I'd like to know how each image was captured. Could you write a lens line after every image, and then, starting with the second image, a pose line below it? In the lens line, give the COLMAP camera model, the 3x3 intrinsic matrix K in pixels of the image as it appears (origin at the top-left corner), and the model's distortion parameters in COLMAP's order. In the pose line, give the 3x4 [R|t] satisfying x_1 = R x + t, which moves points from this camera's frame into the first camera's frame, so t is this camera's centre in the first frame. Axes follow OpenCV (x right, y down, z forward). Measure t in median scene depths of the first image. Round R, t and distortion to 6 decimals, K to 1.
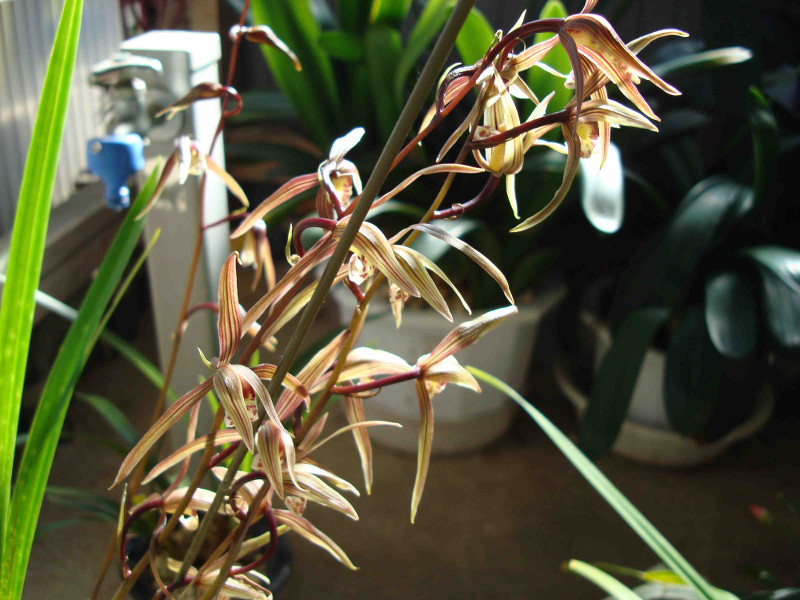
lens RADIAL K [[844.5, 0, 400.0], [0, 844.5, 300.0], [0, 0, 1]] dist [-0.125243, -0.001144]
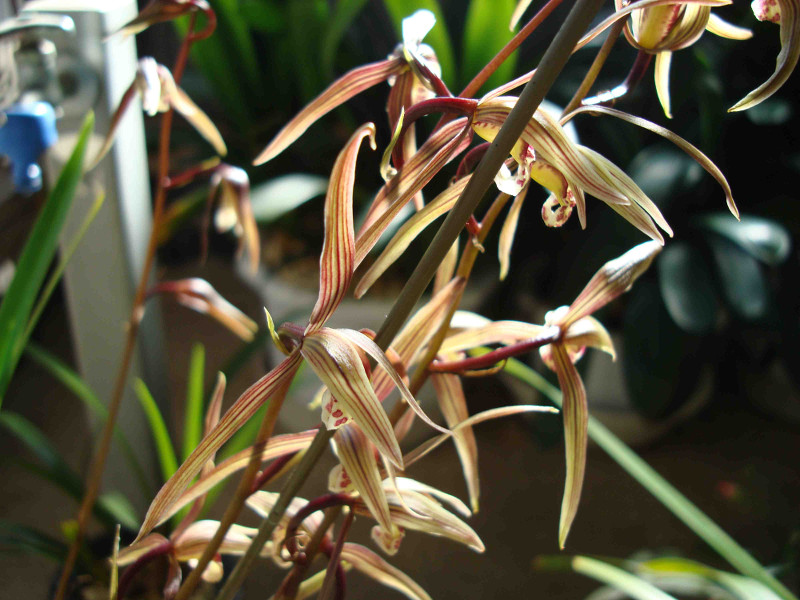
lens RADIAL K [[844.5, 0, 400.0], [0, 844.5, 300.0], [0, 0, 1]] dist [-0.125243, -0.001144]
pose [[0.991462, -0.049718, 0.120543, -0.178157], [0.049394, 0.998763, 0.005676, 0.043698], [-0.120676, 0.000327, 0.992692, 0.298883]]
